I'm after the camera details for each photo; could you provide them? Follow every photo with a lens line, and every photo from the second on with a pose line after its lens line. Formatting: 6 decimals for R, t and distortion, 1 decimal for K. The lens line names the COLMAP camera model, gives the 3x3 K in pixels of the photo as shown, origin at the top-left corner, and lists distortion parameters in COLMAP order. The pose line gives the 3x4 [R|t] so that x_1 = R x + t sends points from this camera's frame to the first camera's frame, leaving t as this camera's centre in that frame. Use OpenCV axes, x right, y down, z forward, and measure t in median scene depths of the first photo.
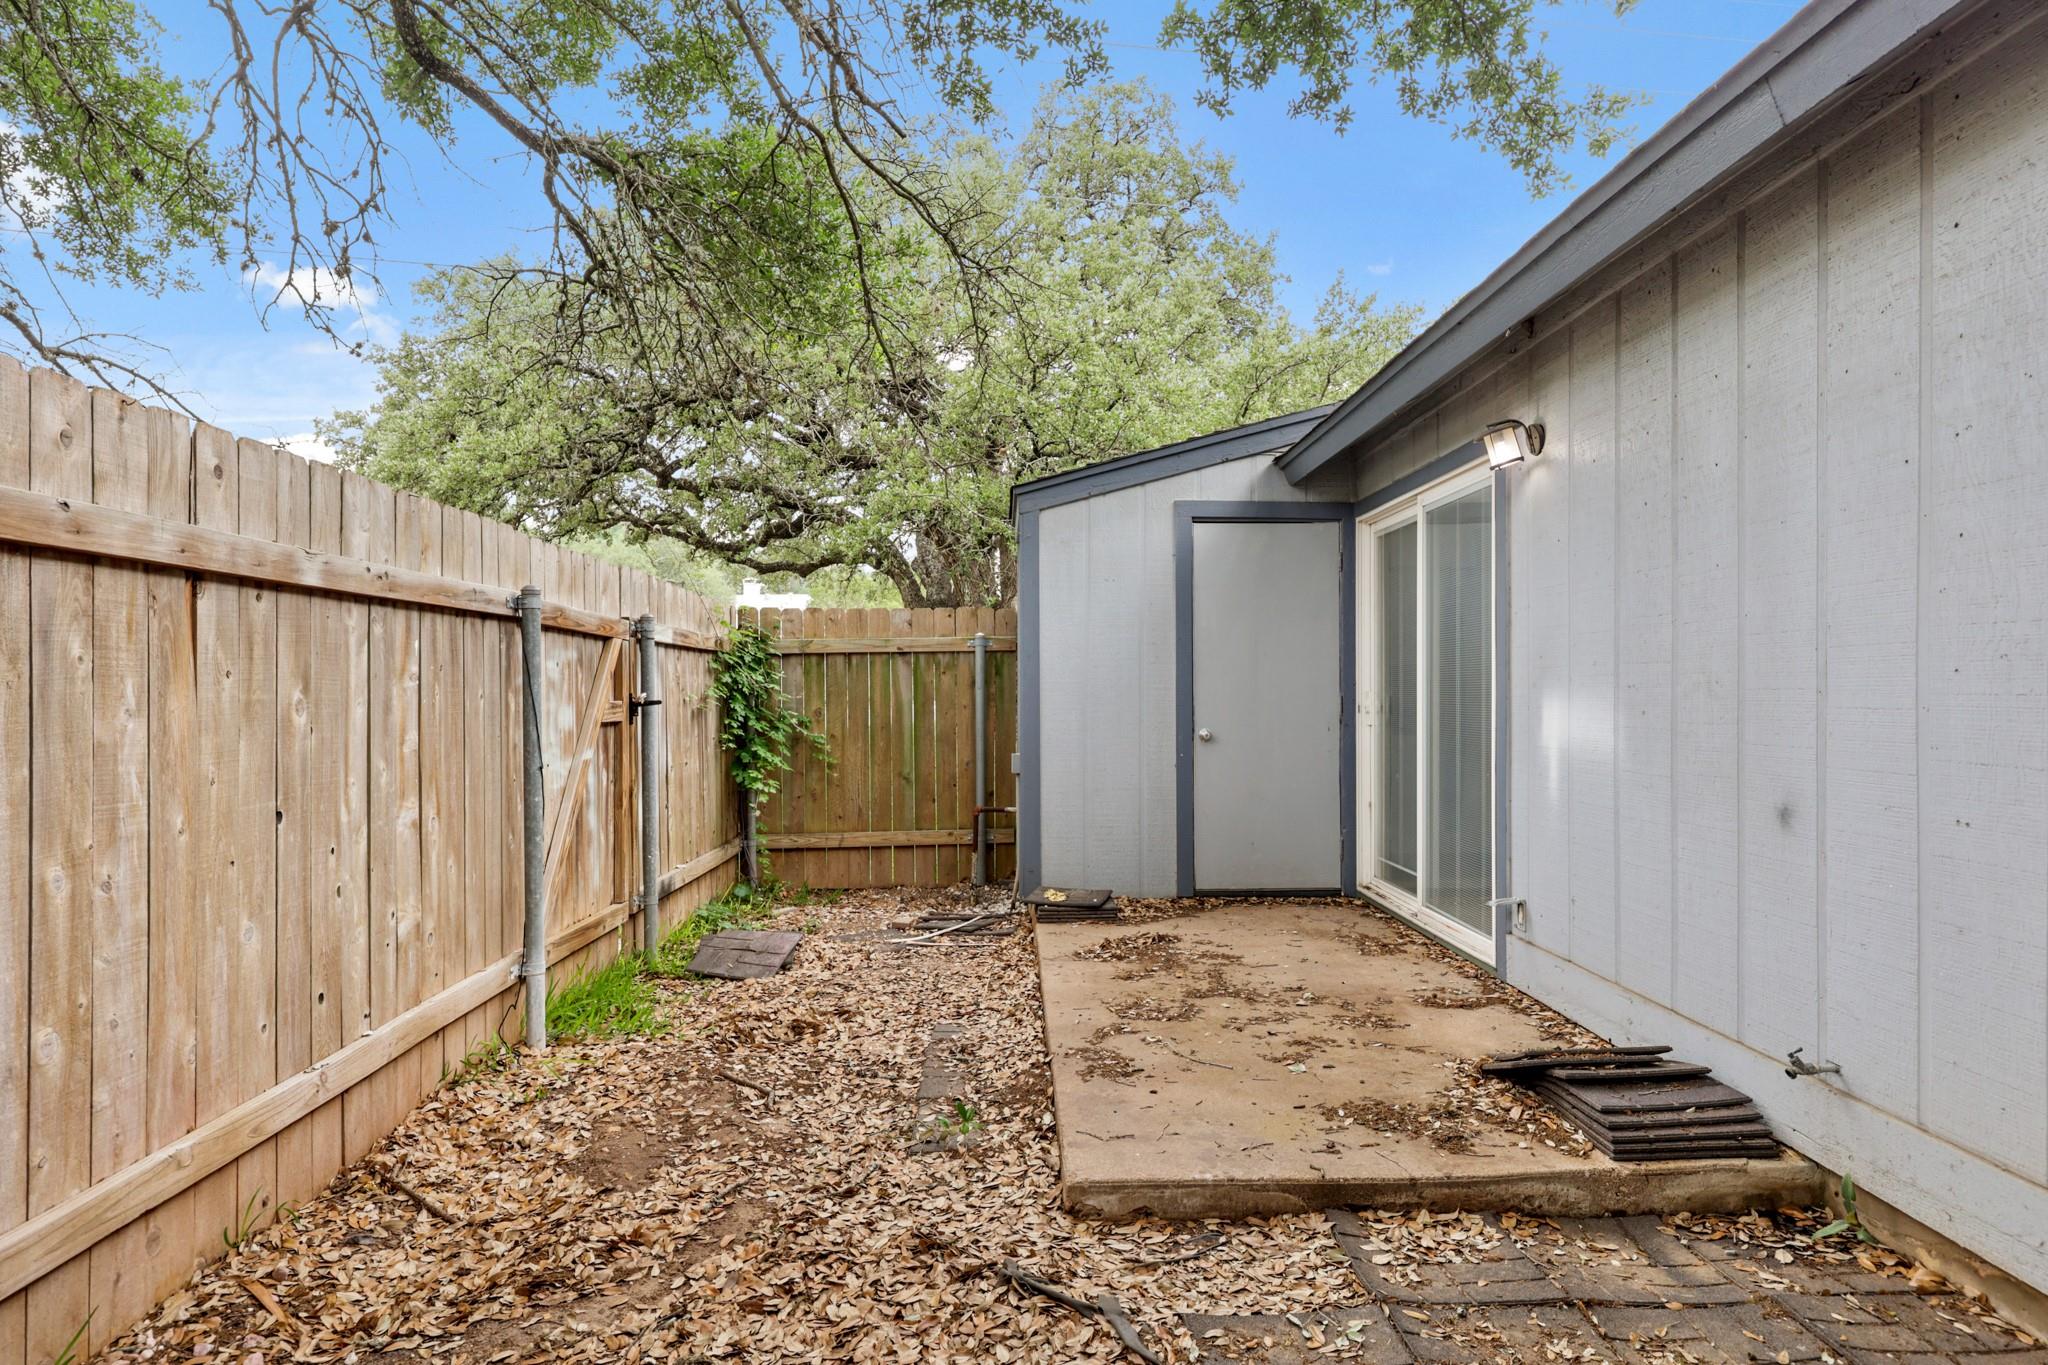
lens RADIAL K [[1191.7, 0, 1026.1], [0, 1191.7, 690.2], [0, 0, 1]] dist [-0.000106, 0.000047]
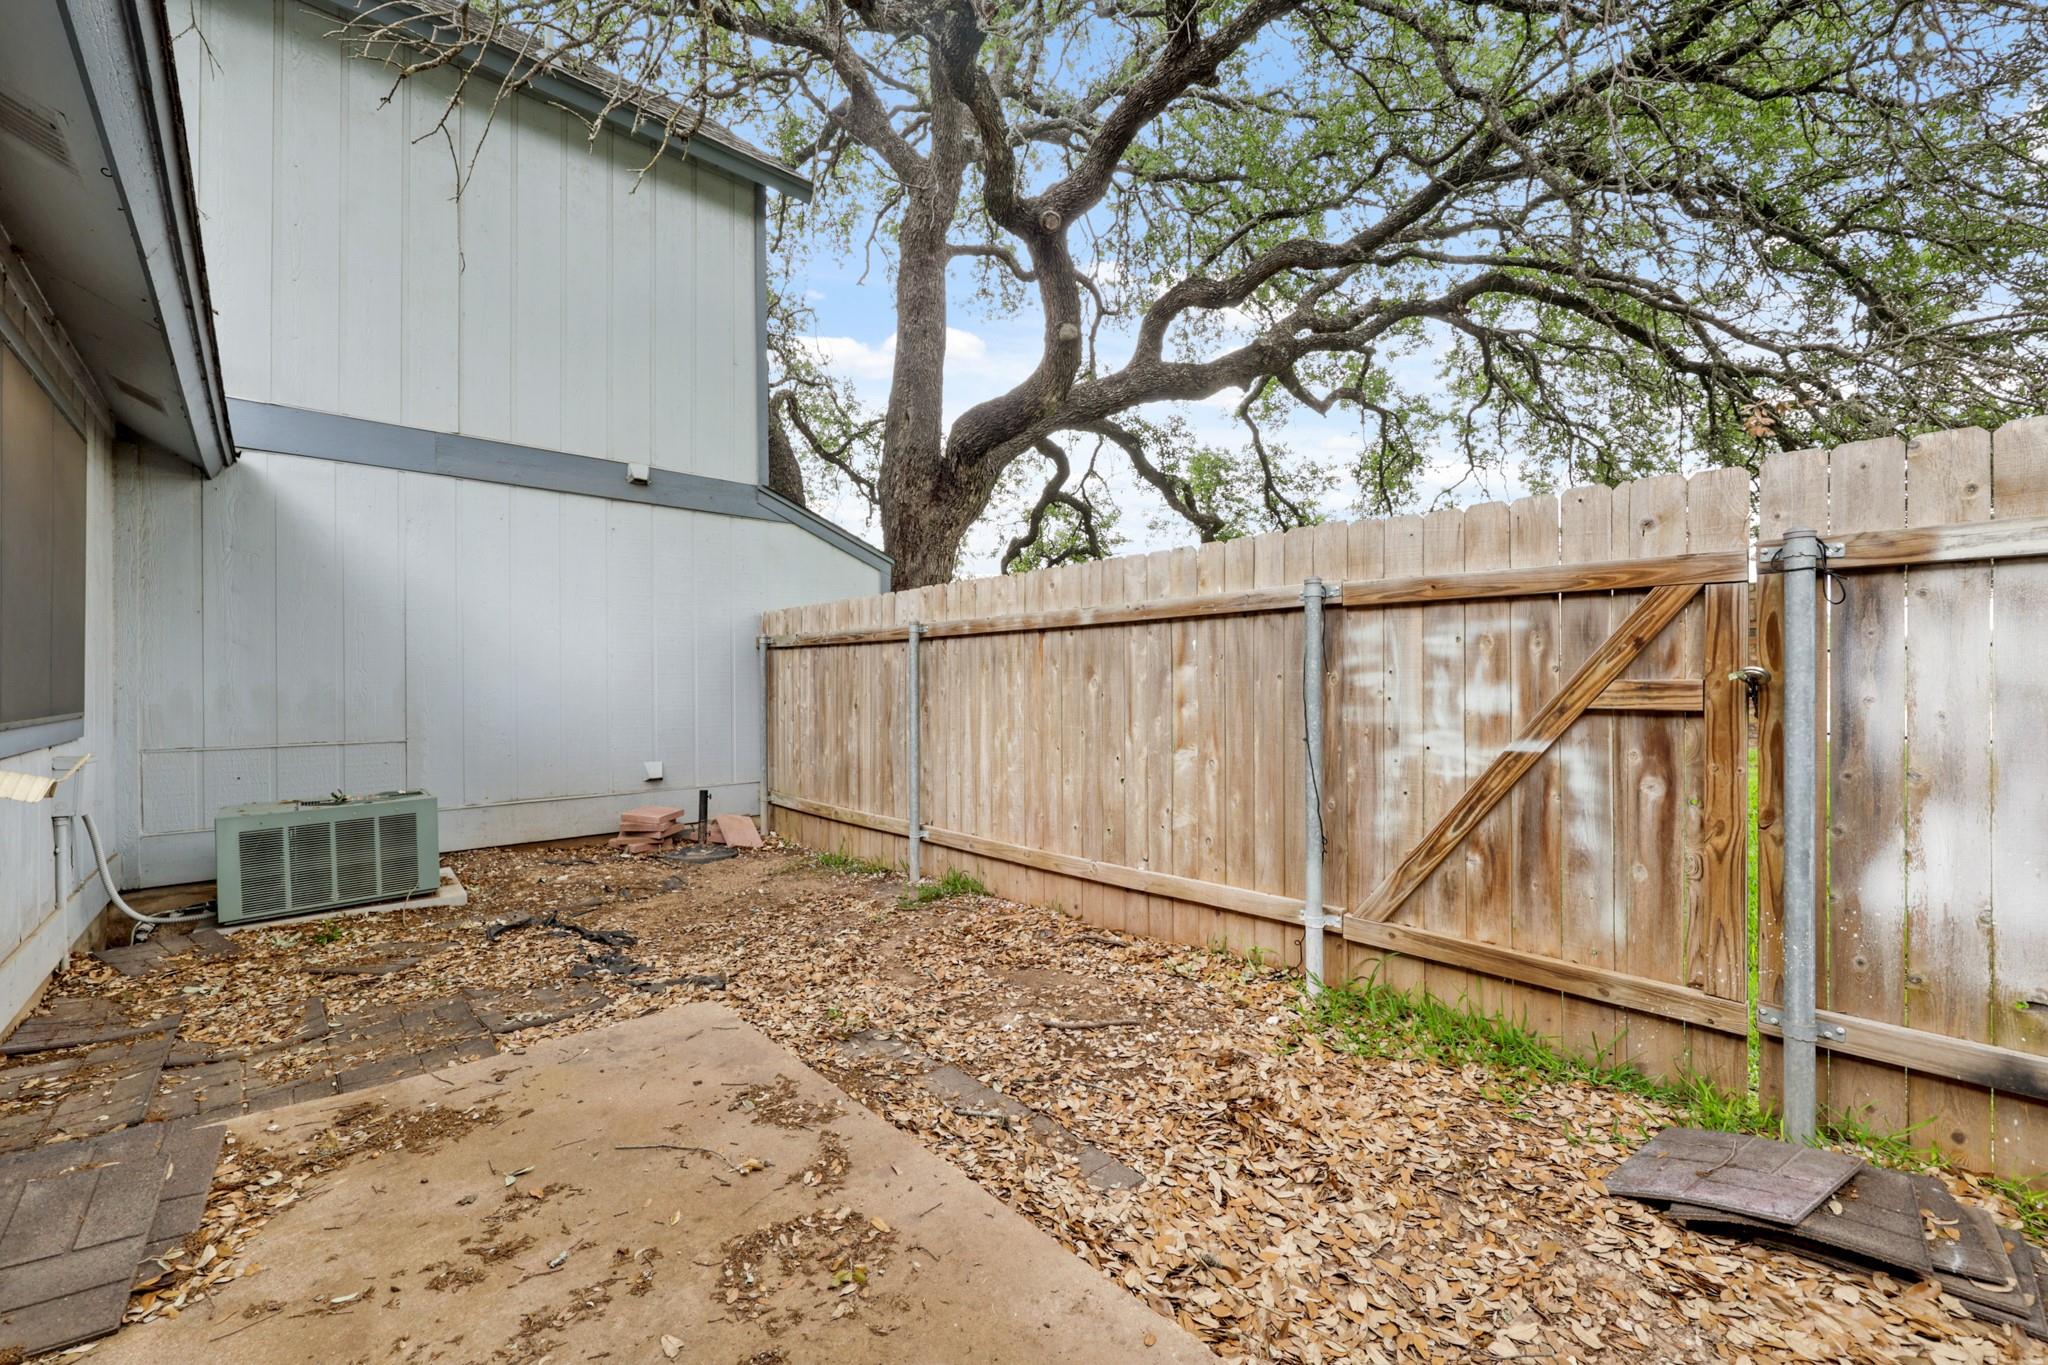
lens RADIAL K [[827.4, 0, 1033.4], [0, 827.4, 684.7], [0, 0, 1]] dist [0.002867, -0.000448]
pose [[-0.753045, -0.004463, -0.657953, 0.364639], [0.000368, 0.999974, -0.007205, 0.024281], [0.657968, -0.005668, -0.753024, 1.778477]]
